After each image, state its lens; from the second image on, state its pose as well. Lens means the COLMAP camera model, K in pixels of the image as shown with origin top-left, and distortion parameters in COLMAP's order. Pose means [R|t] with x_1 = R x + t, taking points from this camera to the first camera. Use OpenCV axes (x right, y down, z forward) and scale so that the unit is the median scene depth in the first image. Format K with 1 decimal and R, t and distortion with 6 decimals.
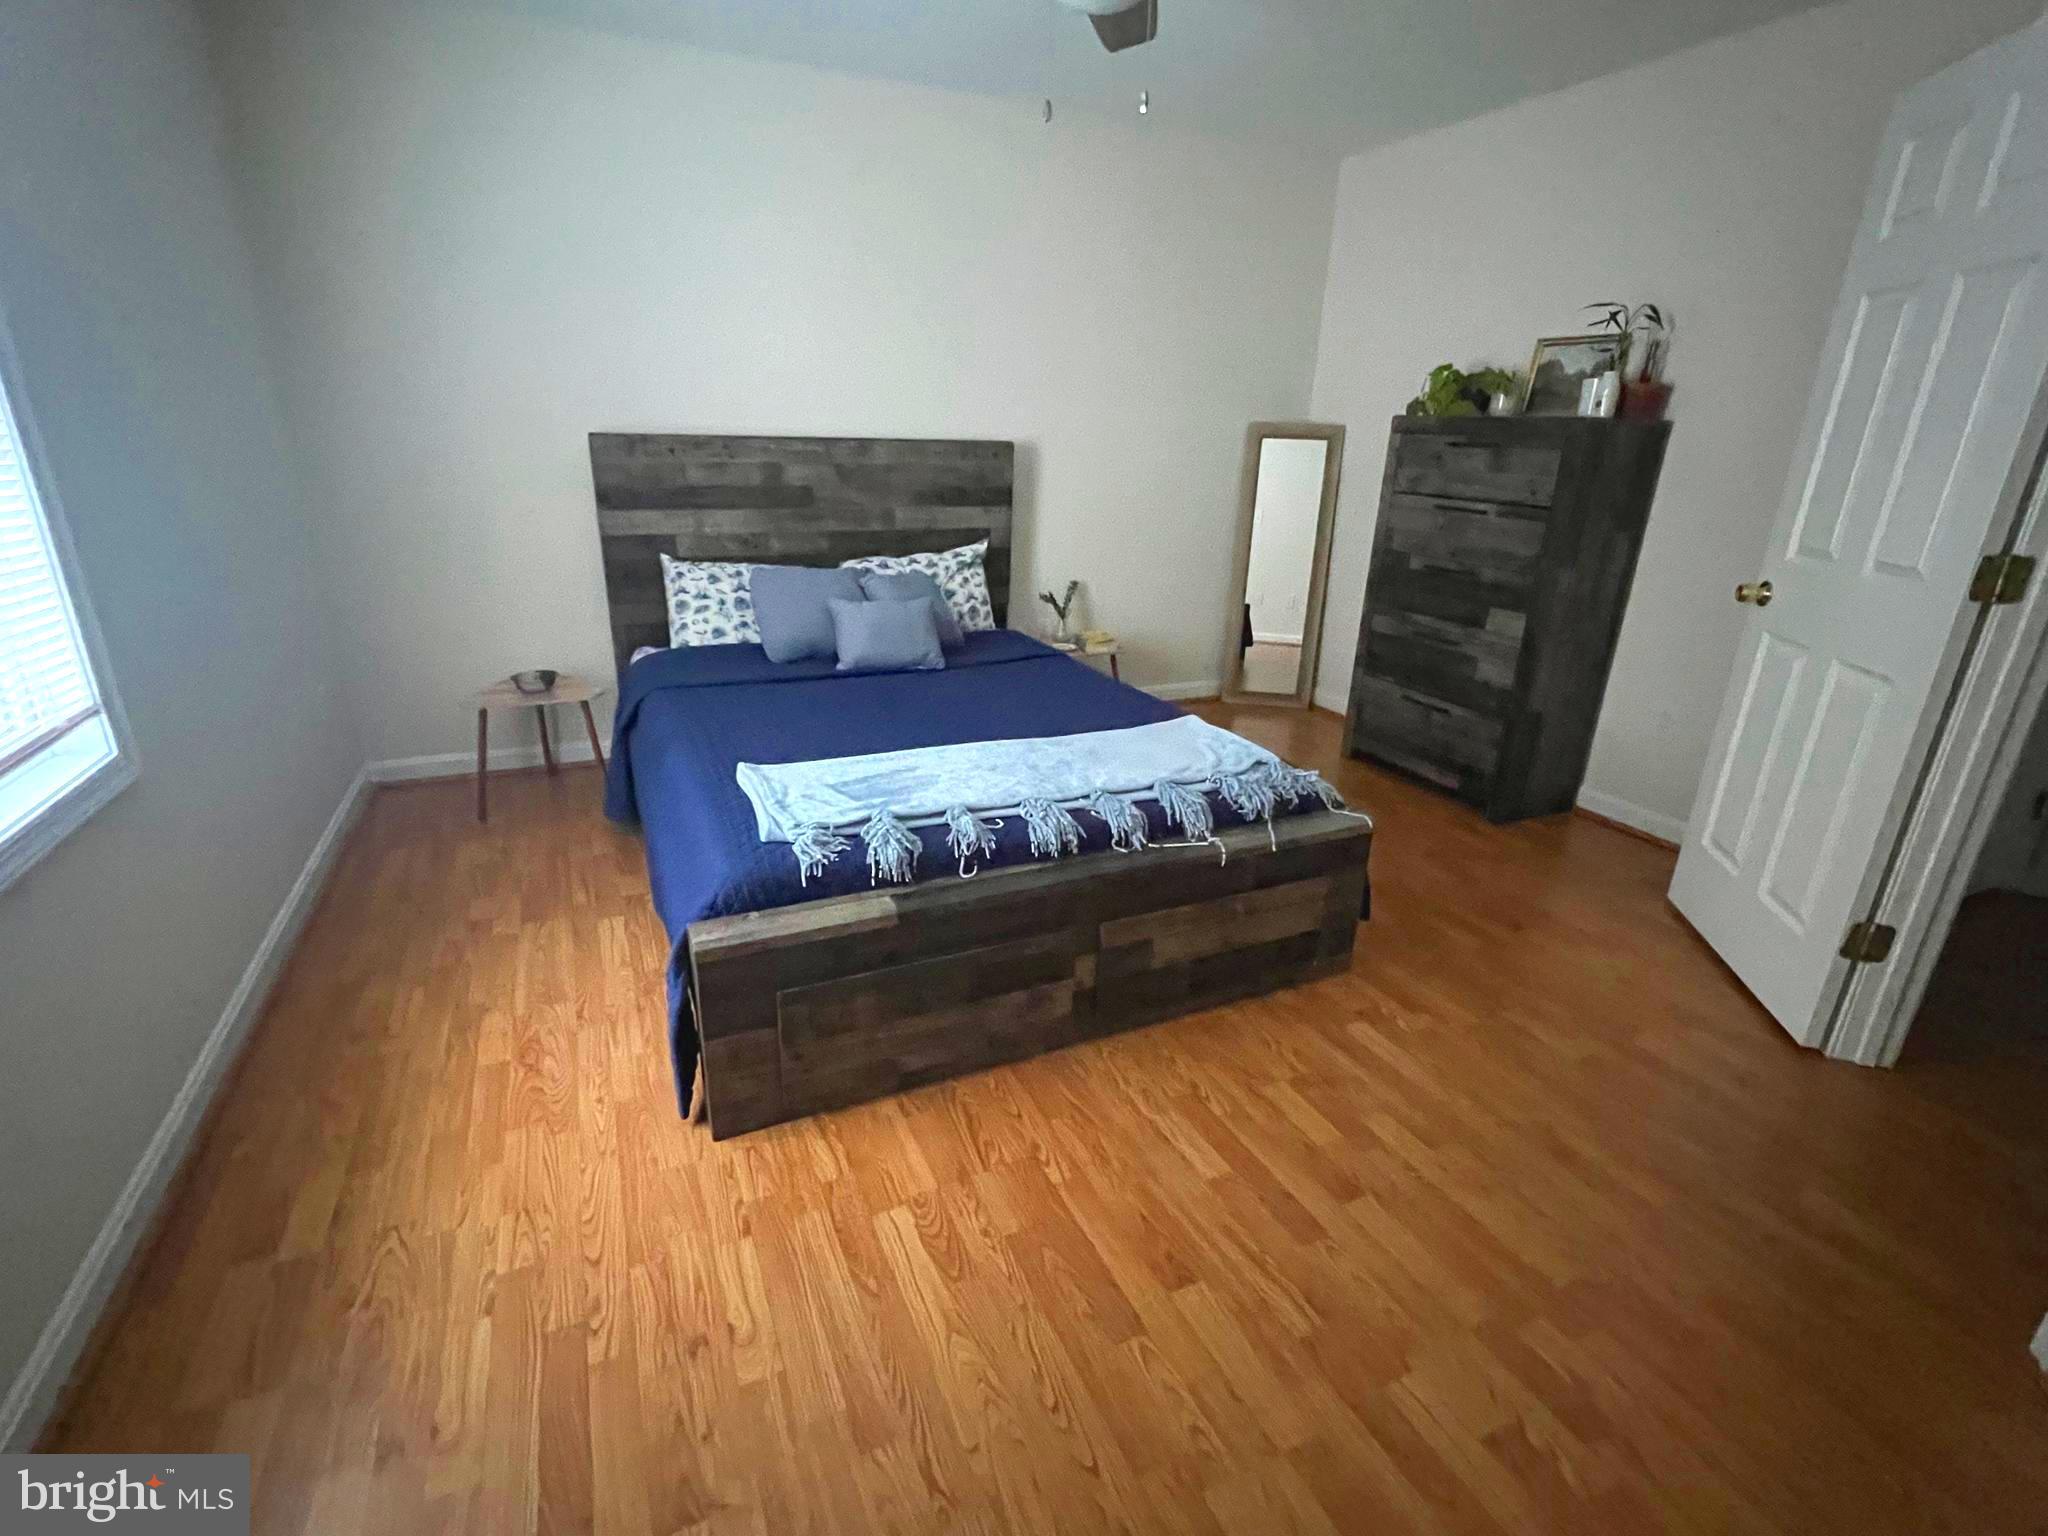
lens RADIAL K [[950.3, 0, 1024.0], [0, 950.3, 768.0], [0, 0, 1]] dist [0.001425, 0.000138]
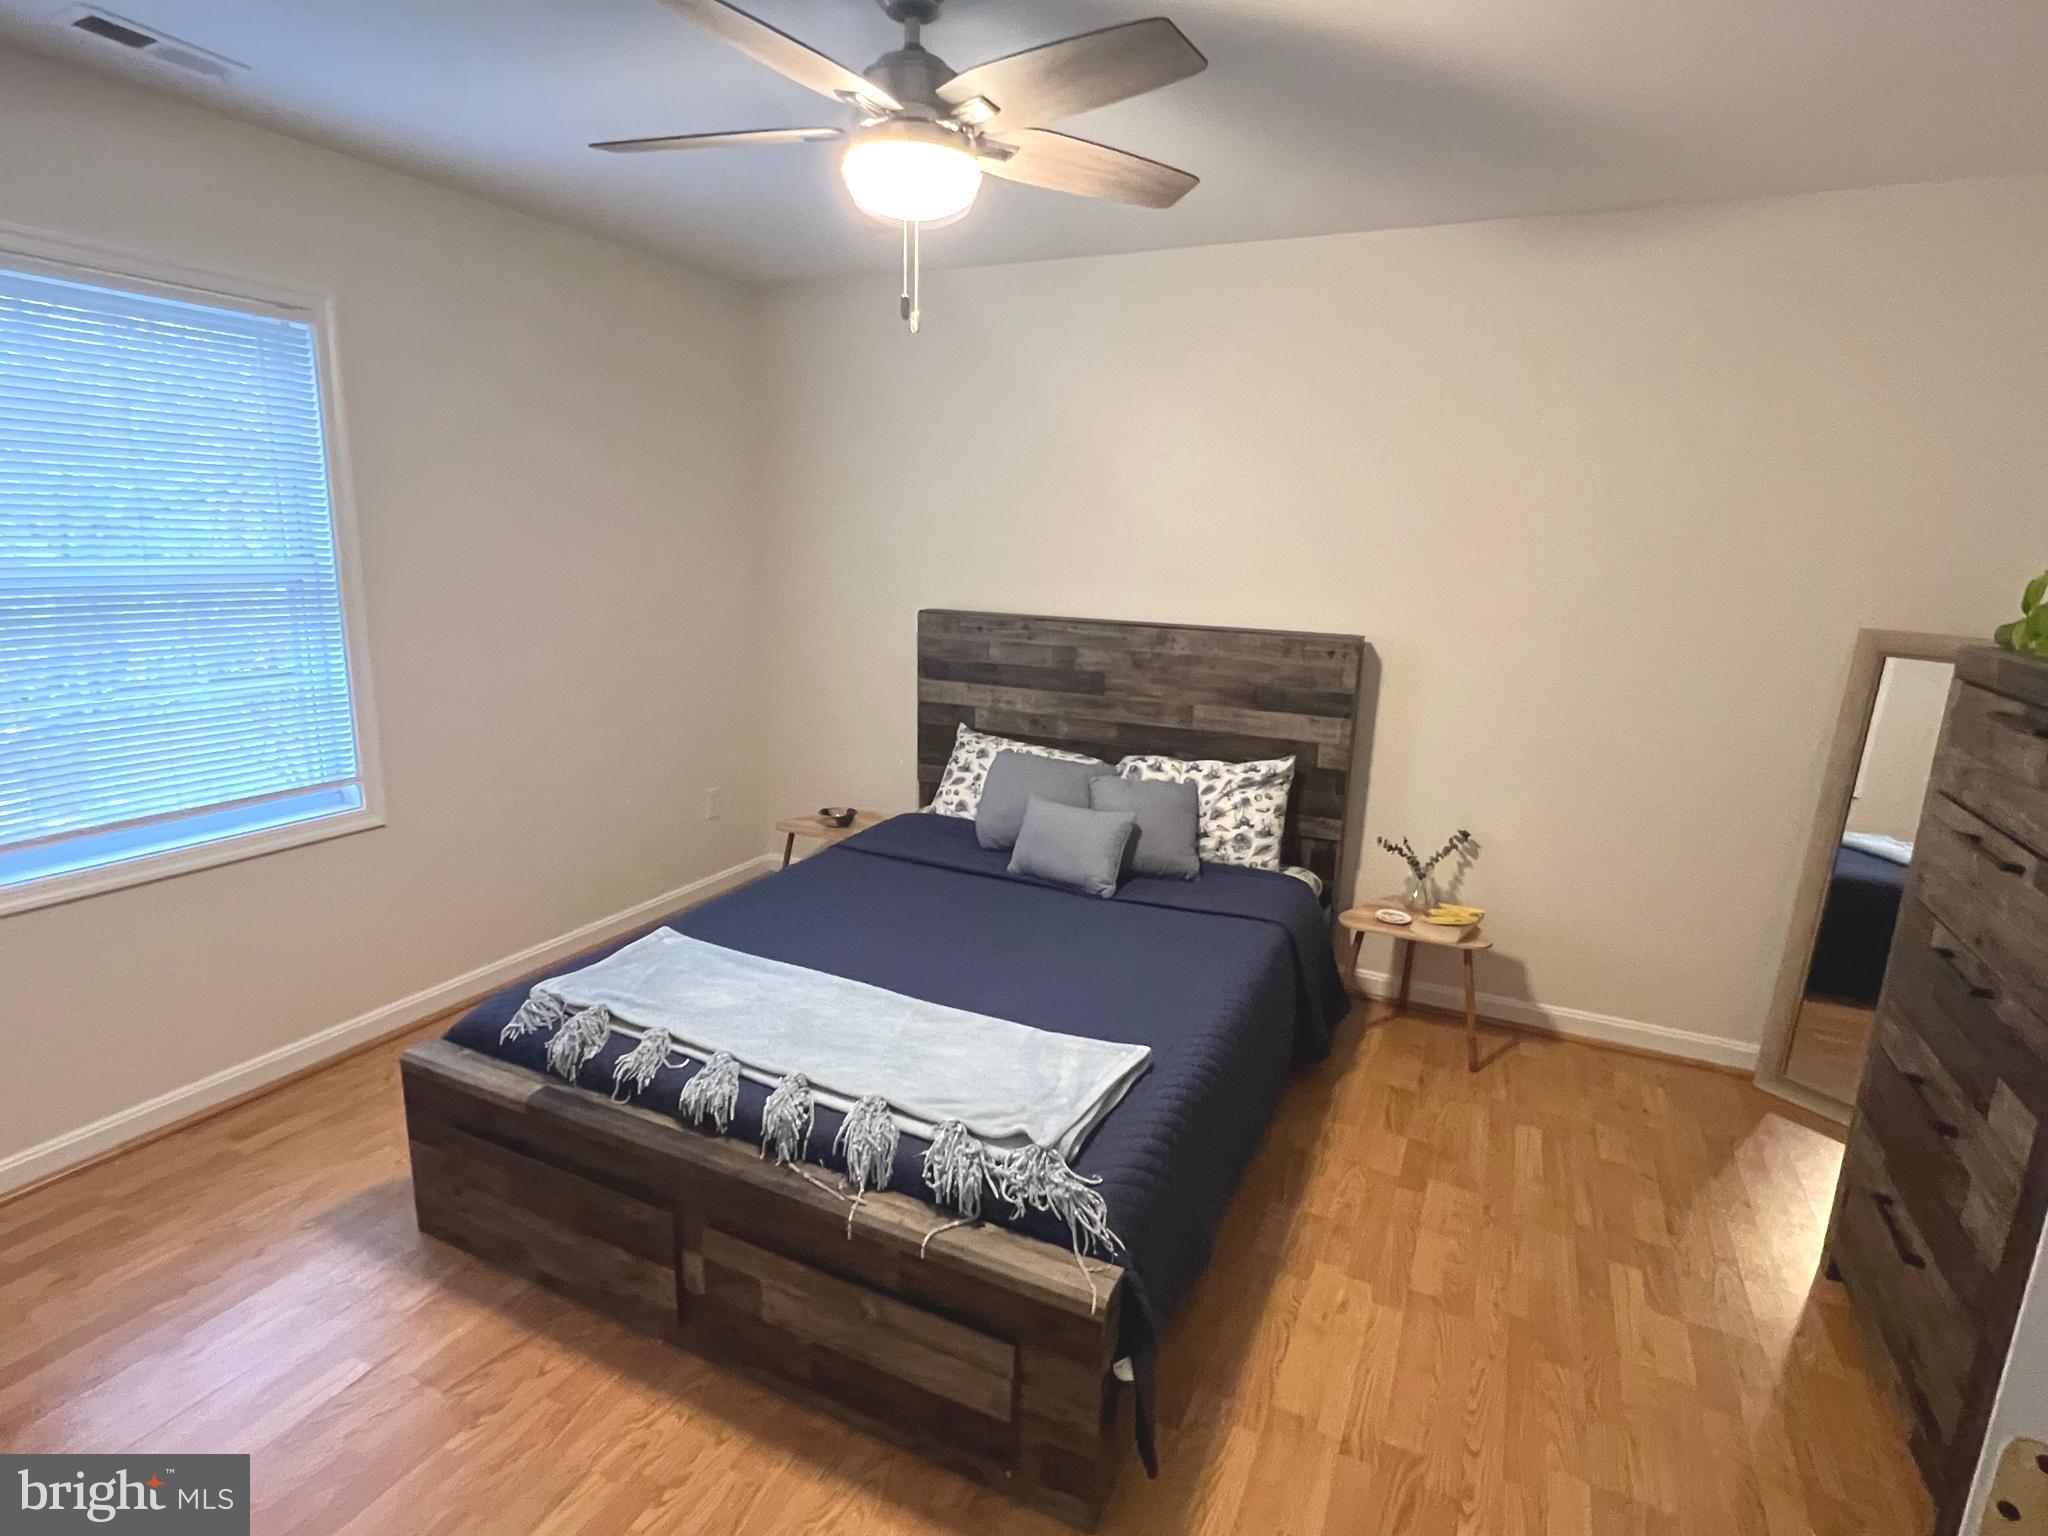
lens RADIAL K [[1060.2, 0, 1024.0], [0, 1060.2, 768.0], [0, 0, 1]] dist [-0.000716, -0.000199]
pose [[0.633116, 0.160616, -0.757210, 0.544904], [-0.272767, 0.961779, -0.024057, -0.168312], [0.724405, 0.221773, 0.652729, 0.304300]]
